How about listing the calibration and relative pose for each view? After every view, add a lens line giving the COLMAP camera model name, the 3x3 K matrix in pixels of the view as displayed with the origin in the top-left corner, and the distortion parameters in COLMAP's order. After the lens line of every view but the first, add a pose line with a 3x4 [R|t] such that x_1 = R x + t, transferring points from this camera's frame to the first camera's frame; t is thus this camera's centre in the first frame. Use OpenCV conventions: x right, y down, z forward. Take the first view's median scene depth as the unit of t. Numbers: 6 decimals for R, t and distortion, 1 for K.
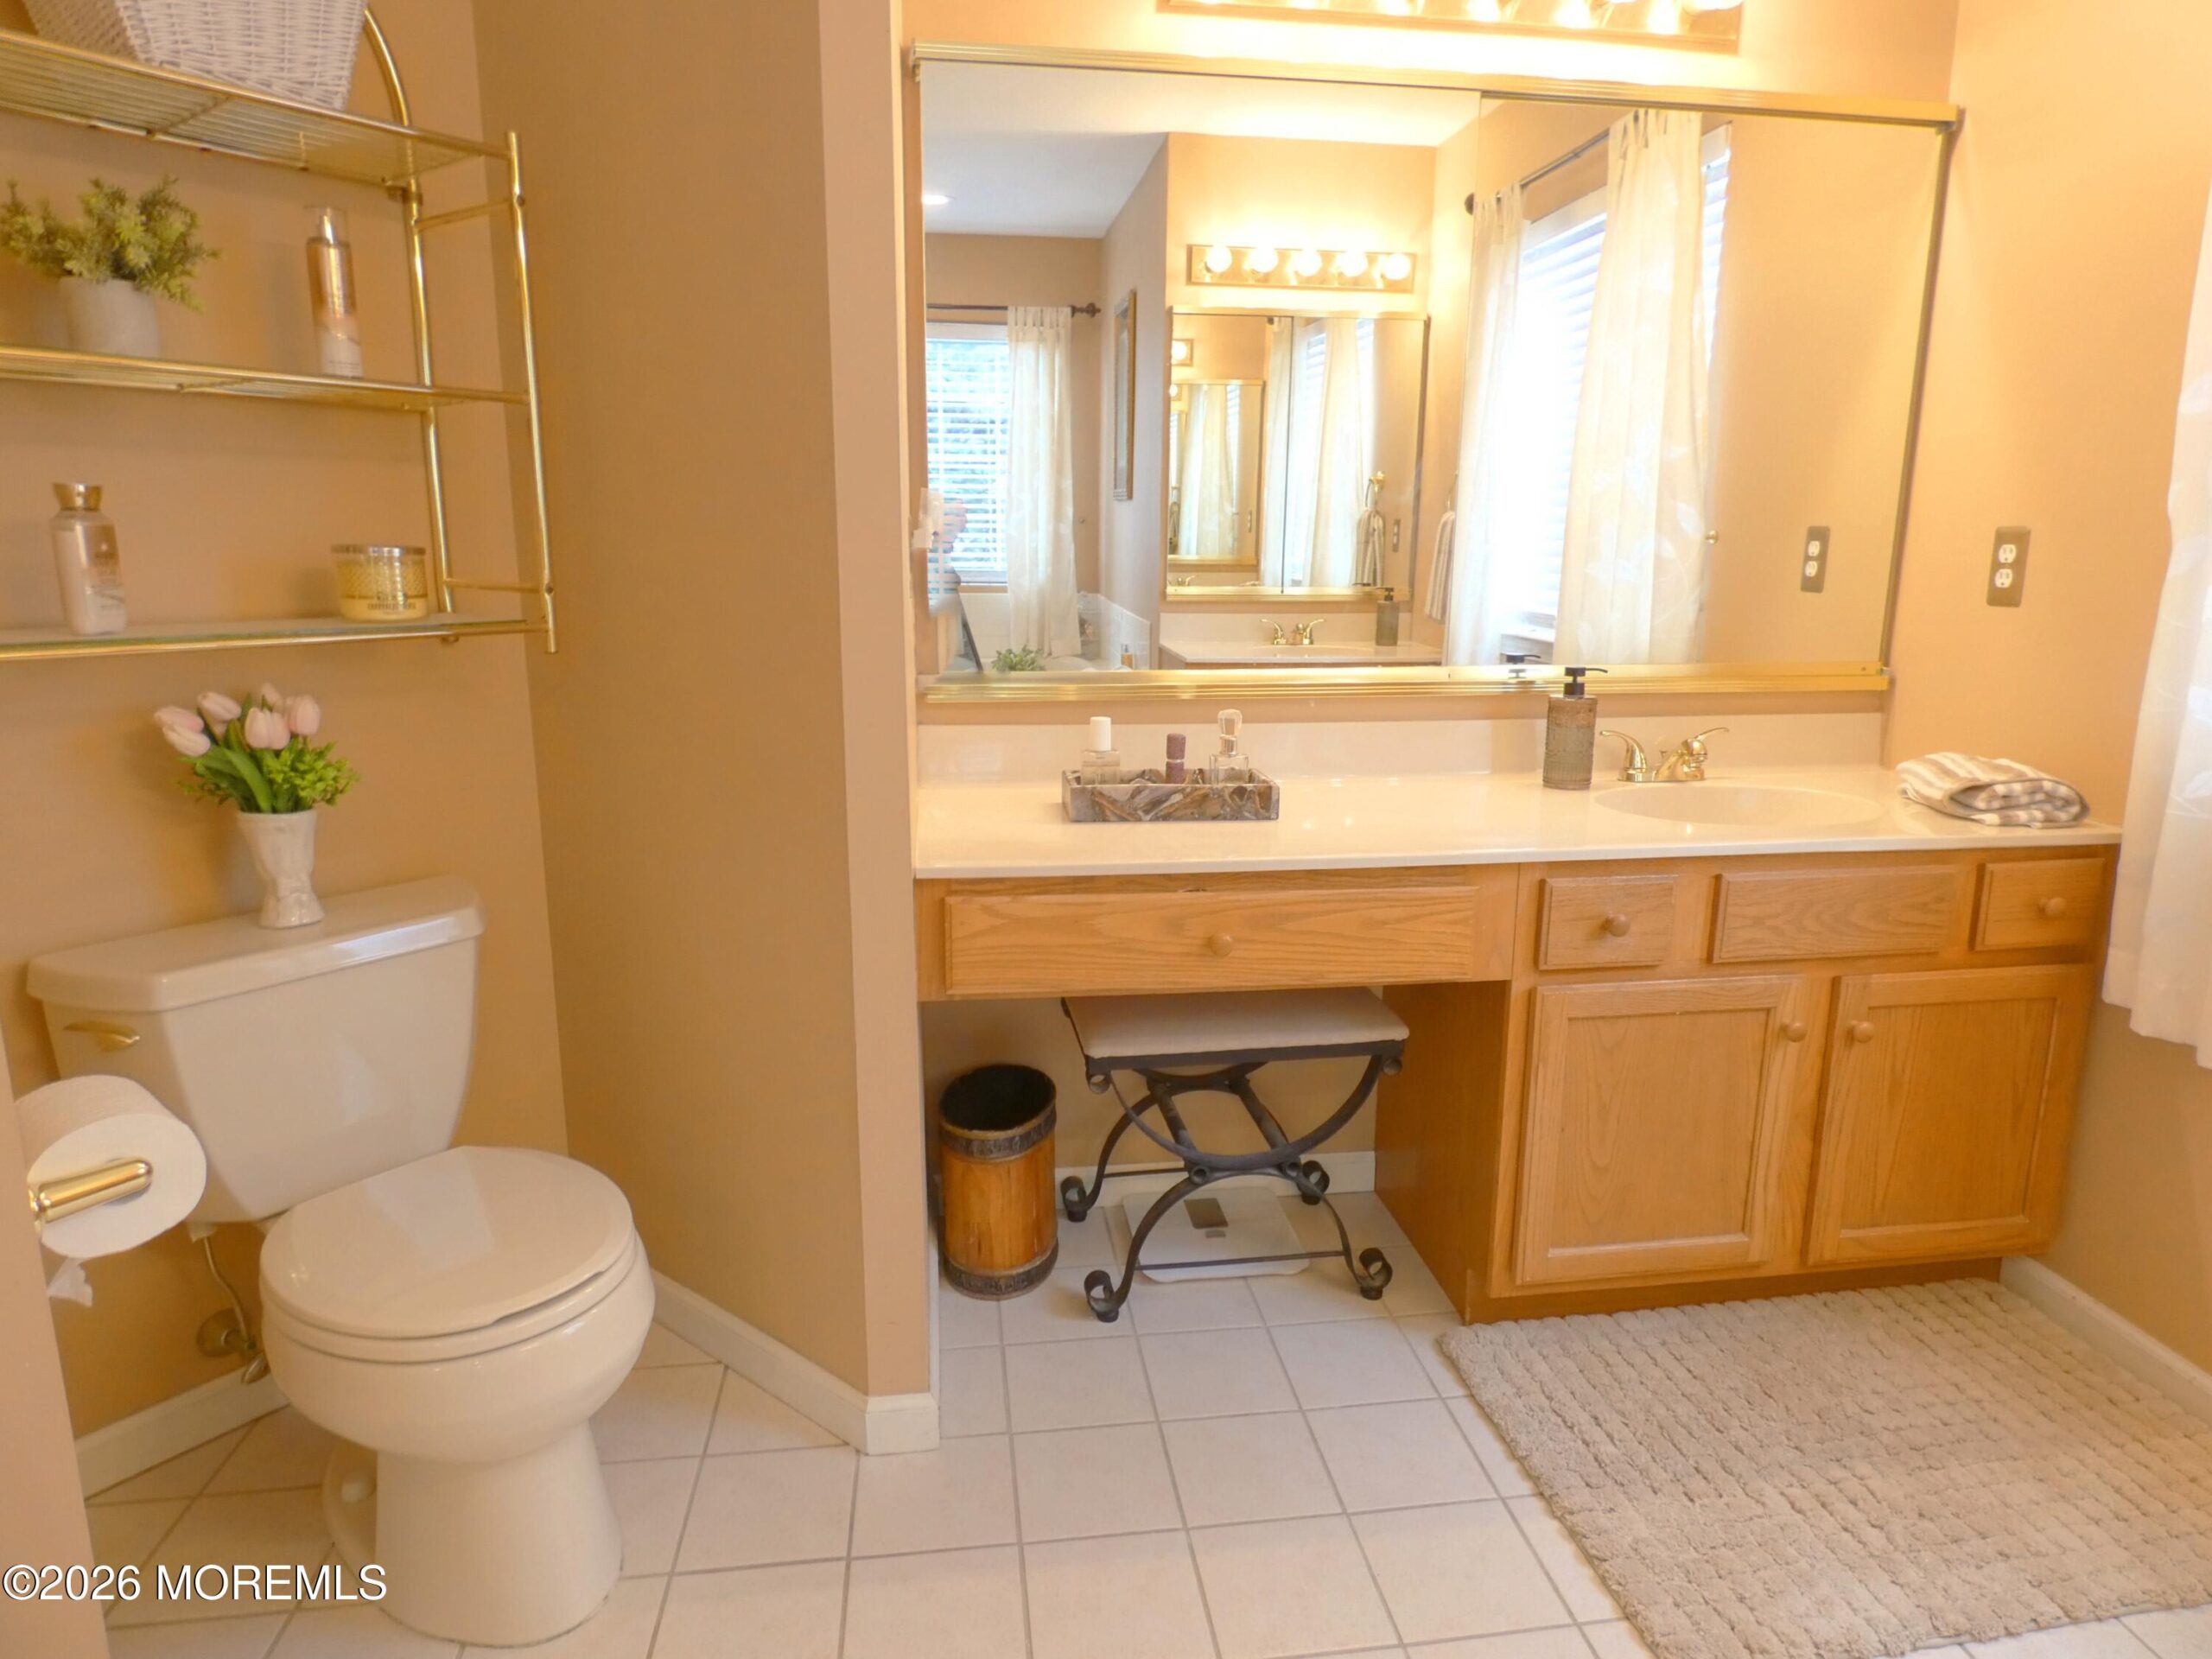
lens RADIAL K [[1338.4, 0, 1113.0], [0, 1338.4, 823.5], [0, 0, 1]] dist [-0.000449, -0.000784]
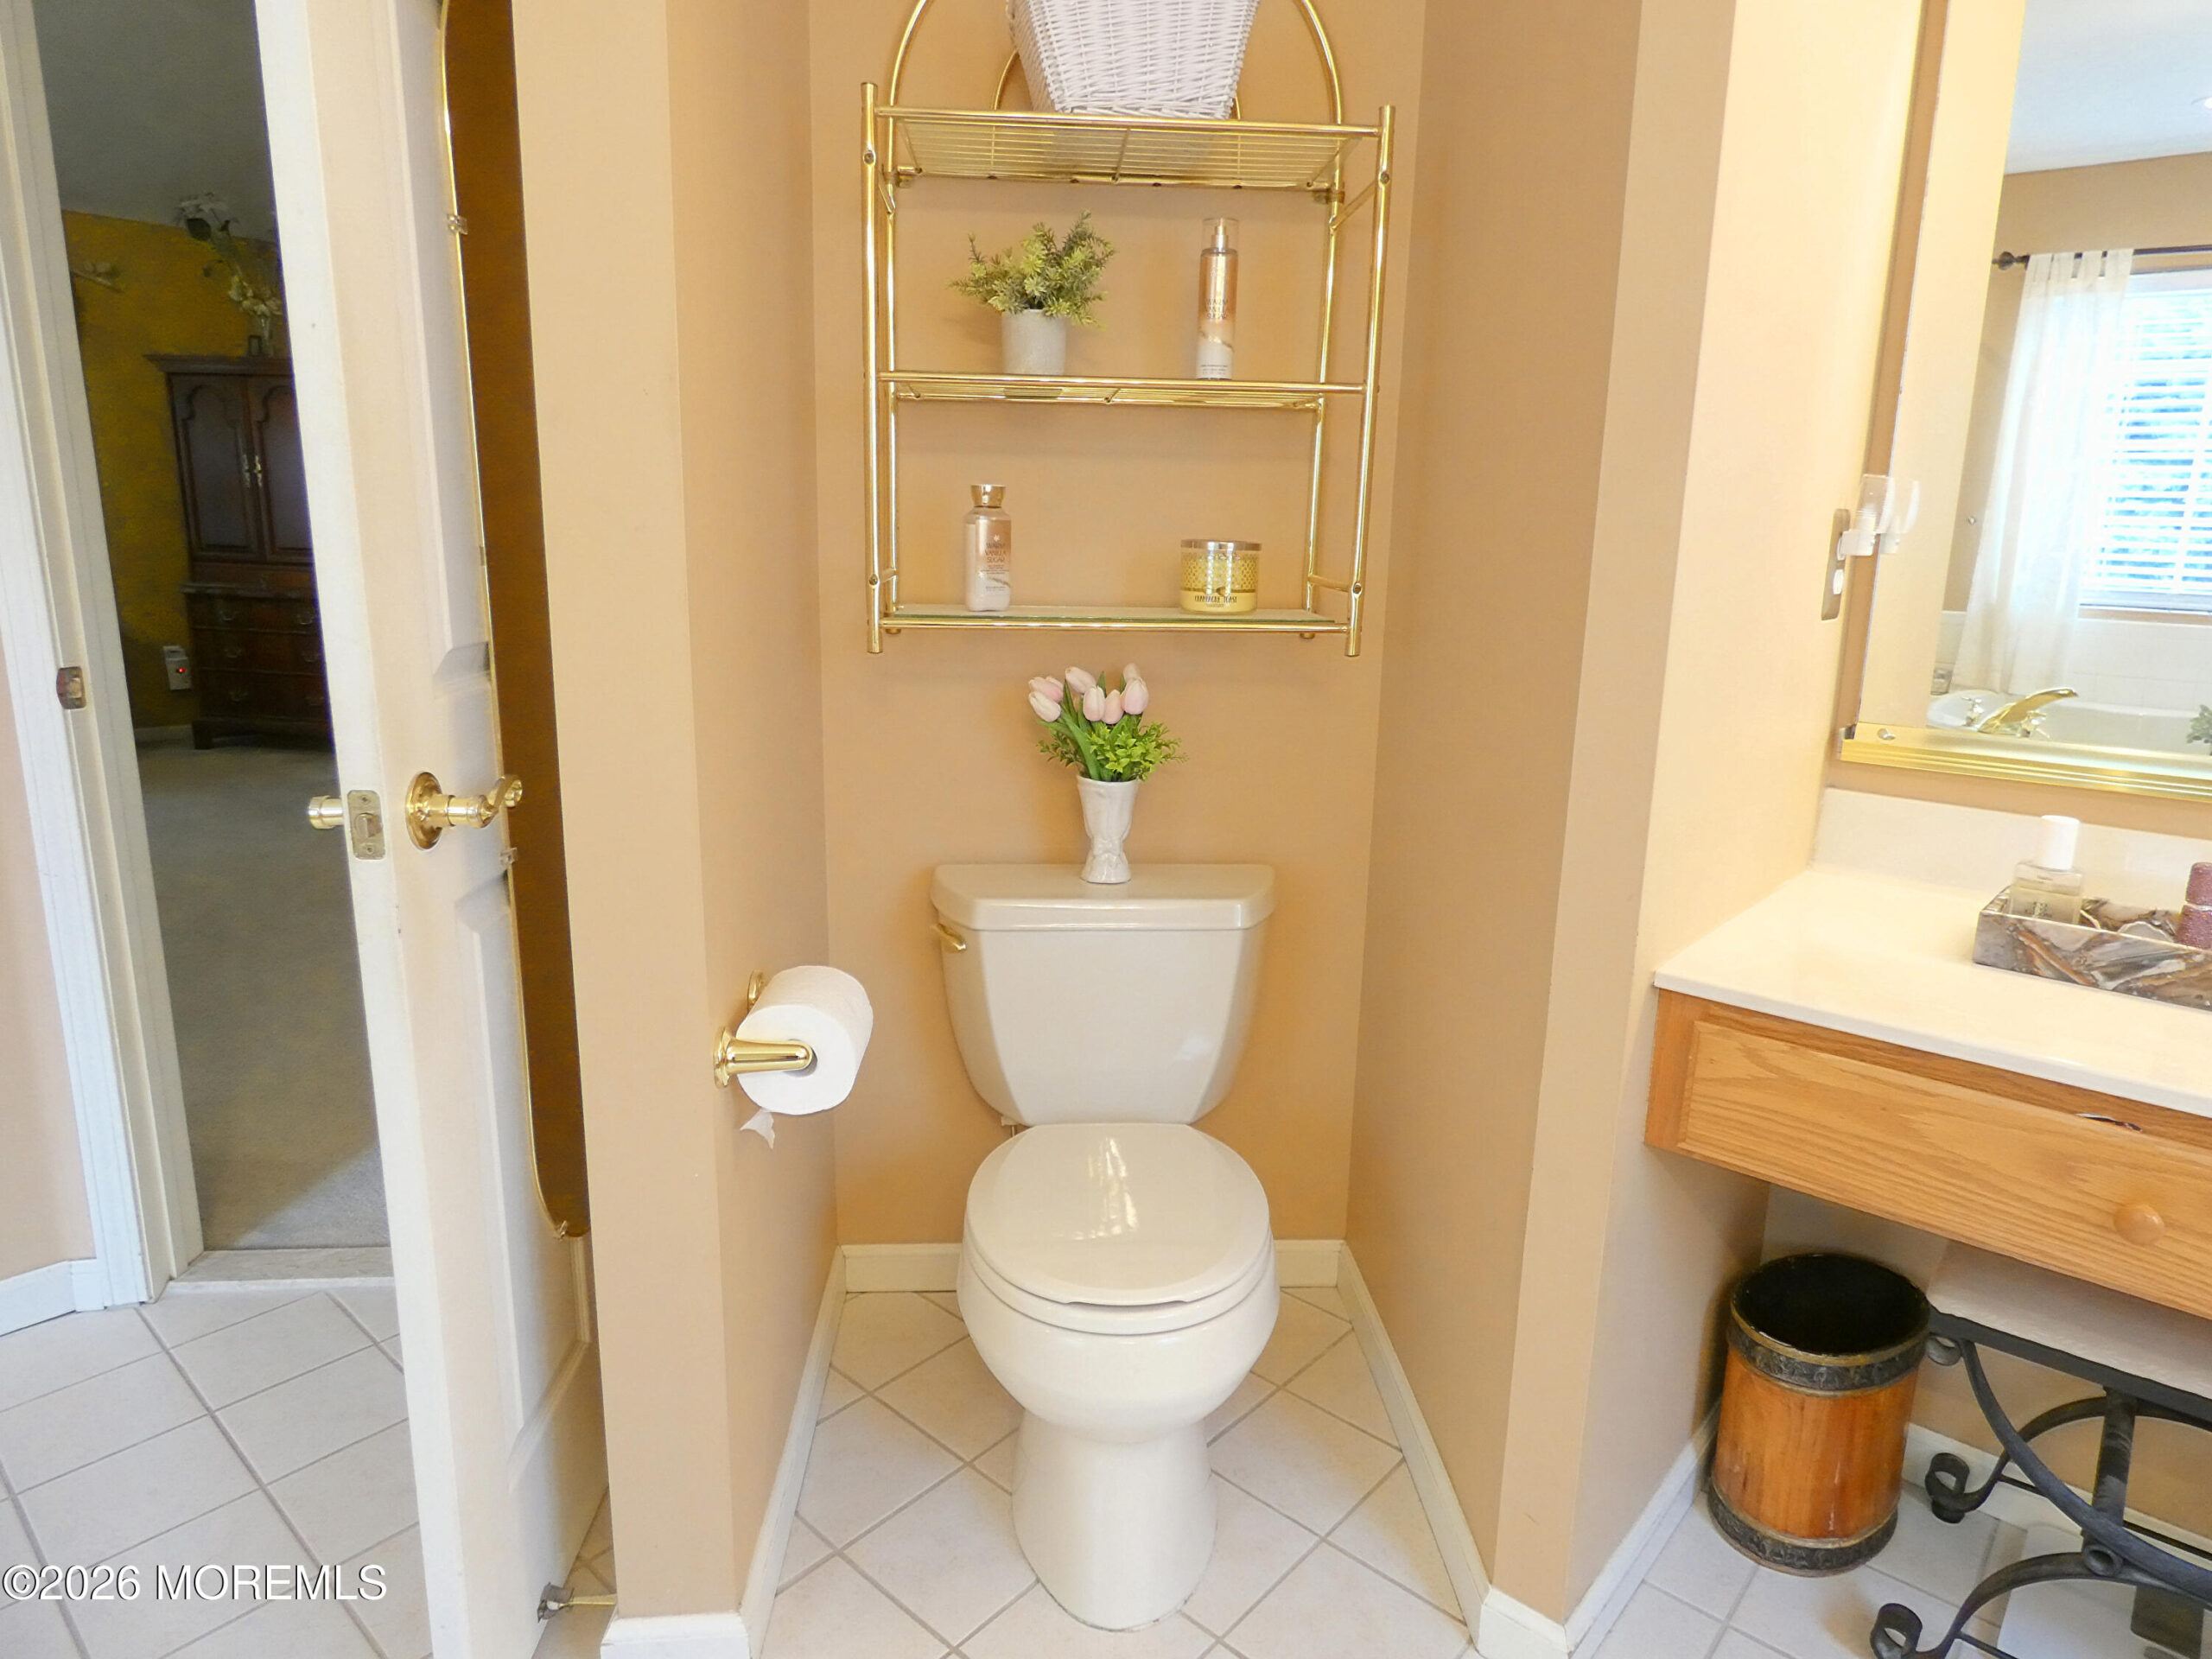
lens RADIAL K [[1315.2, 0, 1109.4], [0, 1315.2, 829.6], [0, 0, 1]] dist [0.002608, -0.015373]
pose [[0.648007, 0.170314, -0.742347, 0.170514], [-0.171339, 0.982292, 0.075798, -0.043422], [0.742111, 0.078076, 0.665714, 0.238247]]
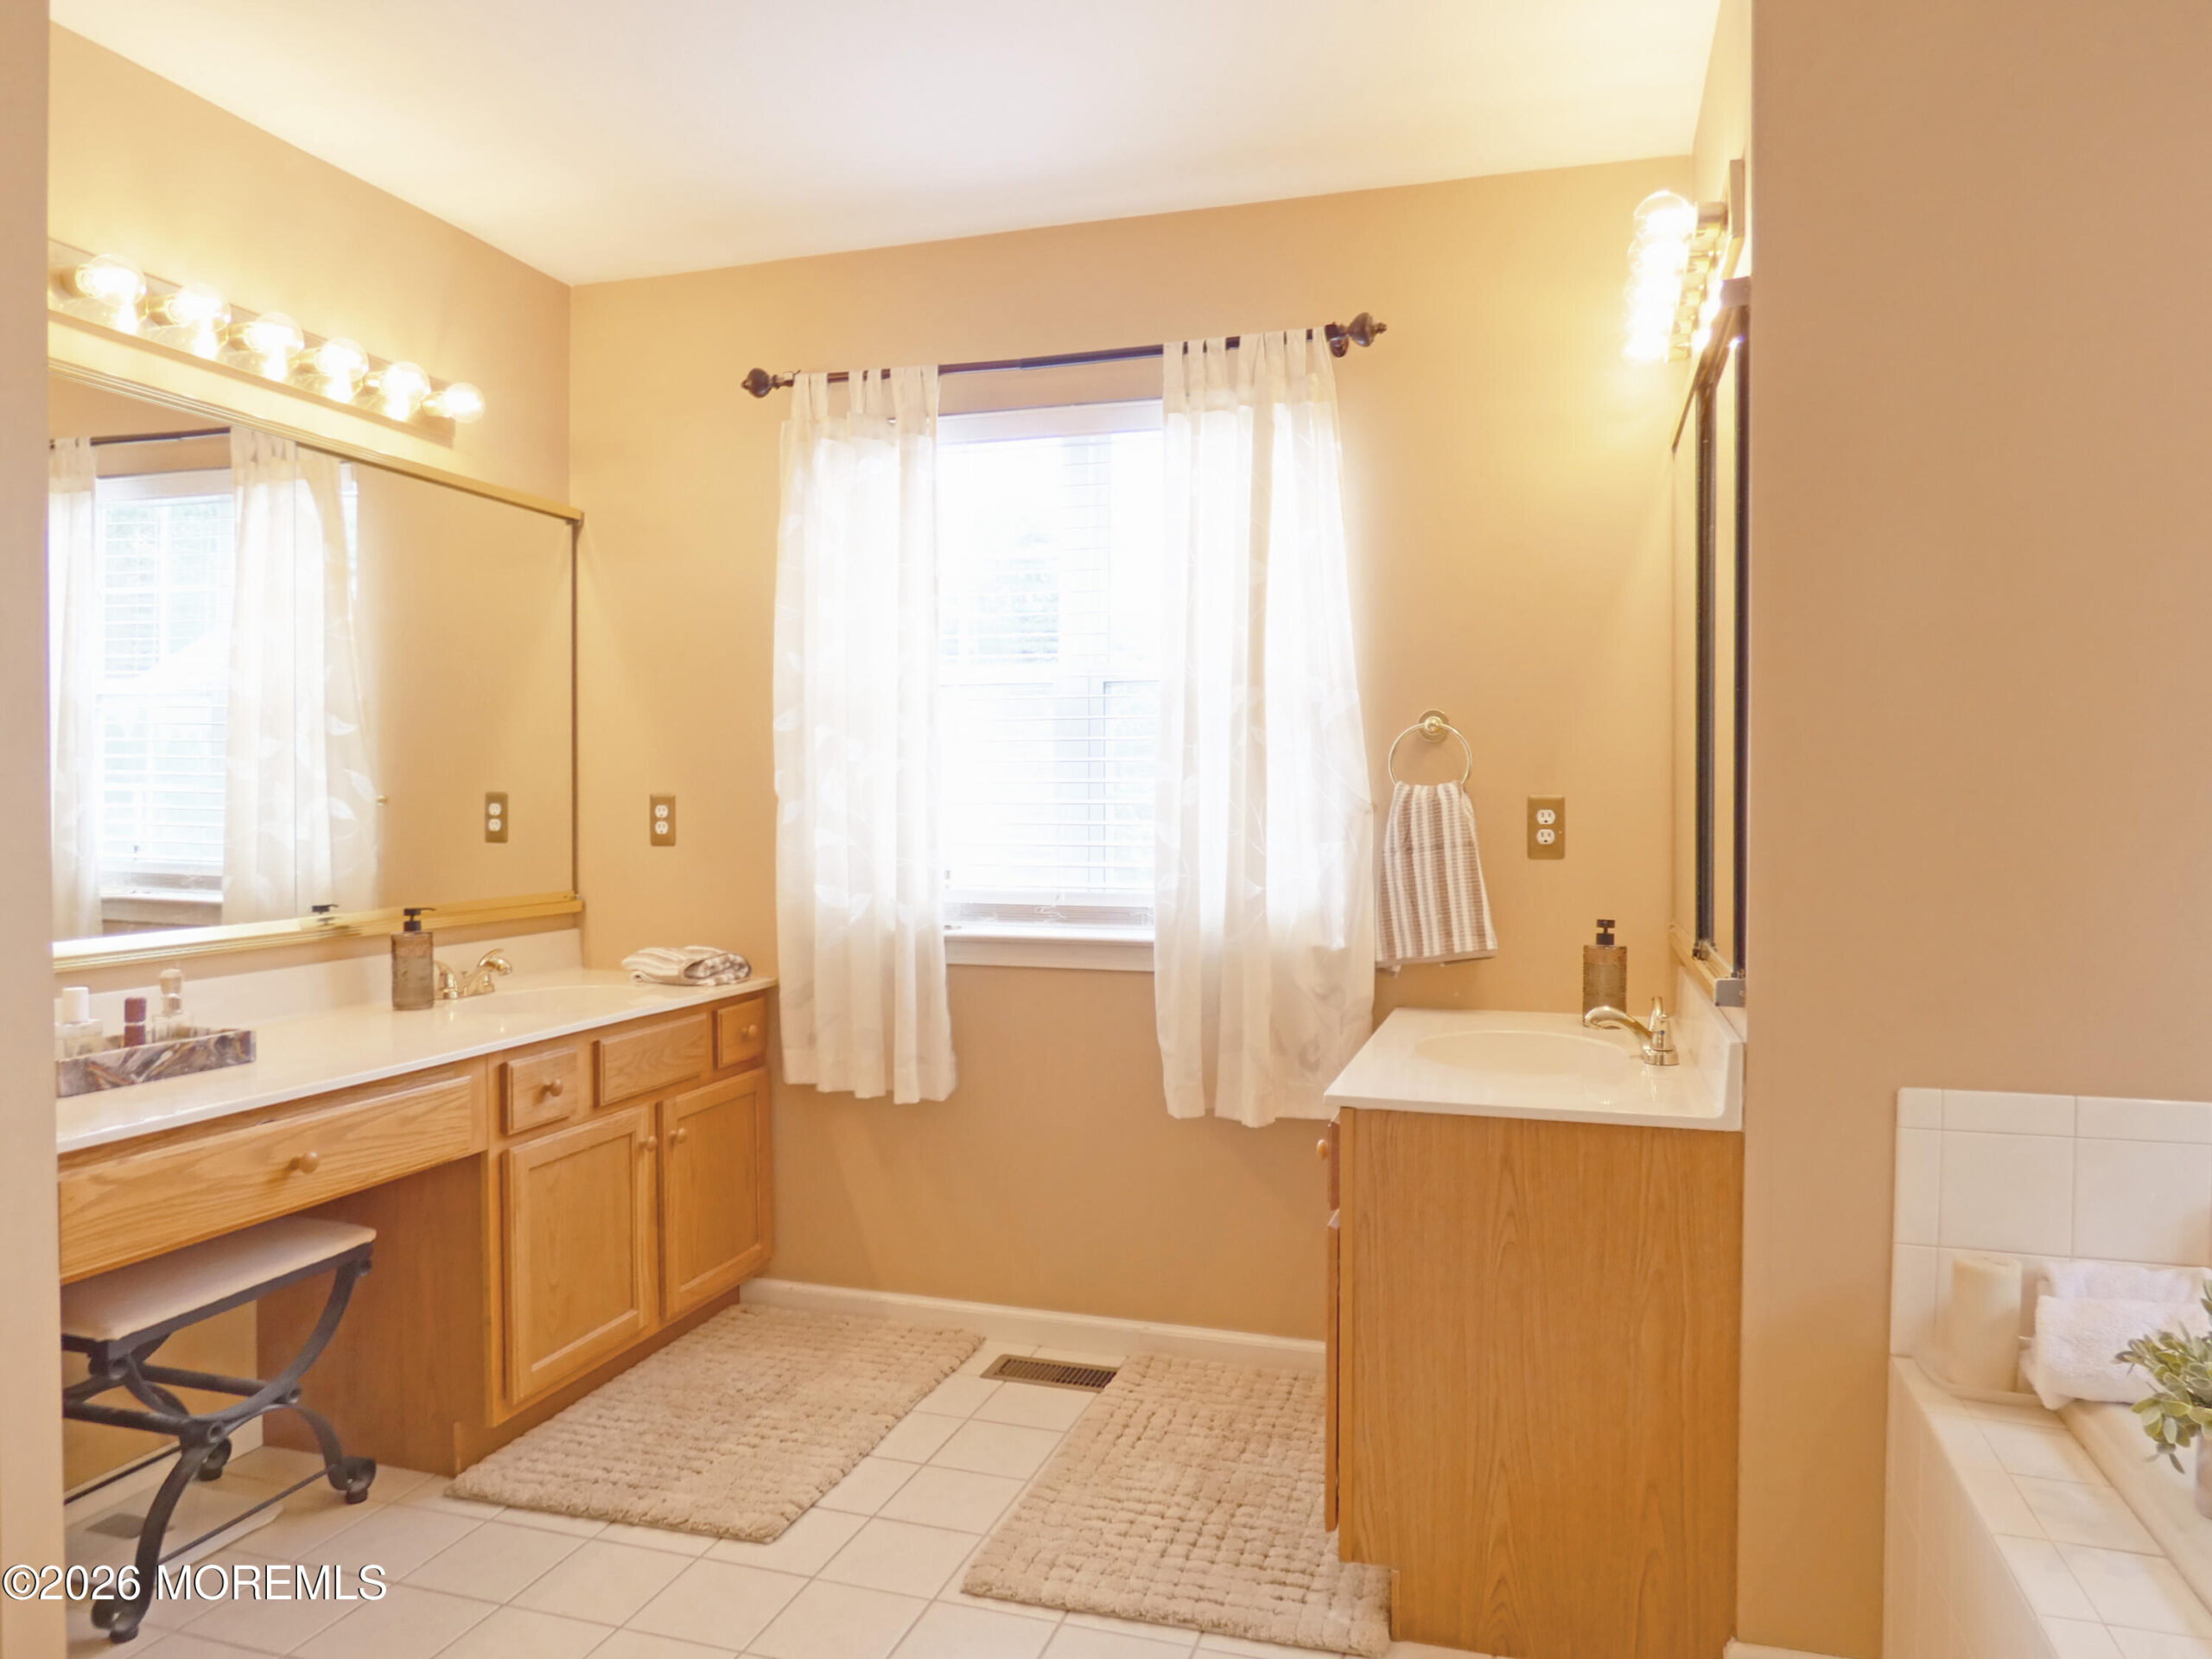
lens RADIAL K [[1562.9, 0, 1094.6], [0, 1562.9, 815.8], [0, 0, 1]] dist [0.074553, -0.001073]
pose [[0.437348, -0.015674, 0.899156, -0.763741], [0.189265, 0.979058, -0.074992, 0.028569], [-0.879150, 0.202977, 0.431156, -0.198053]]
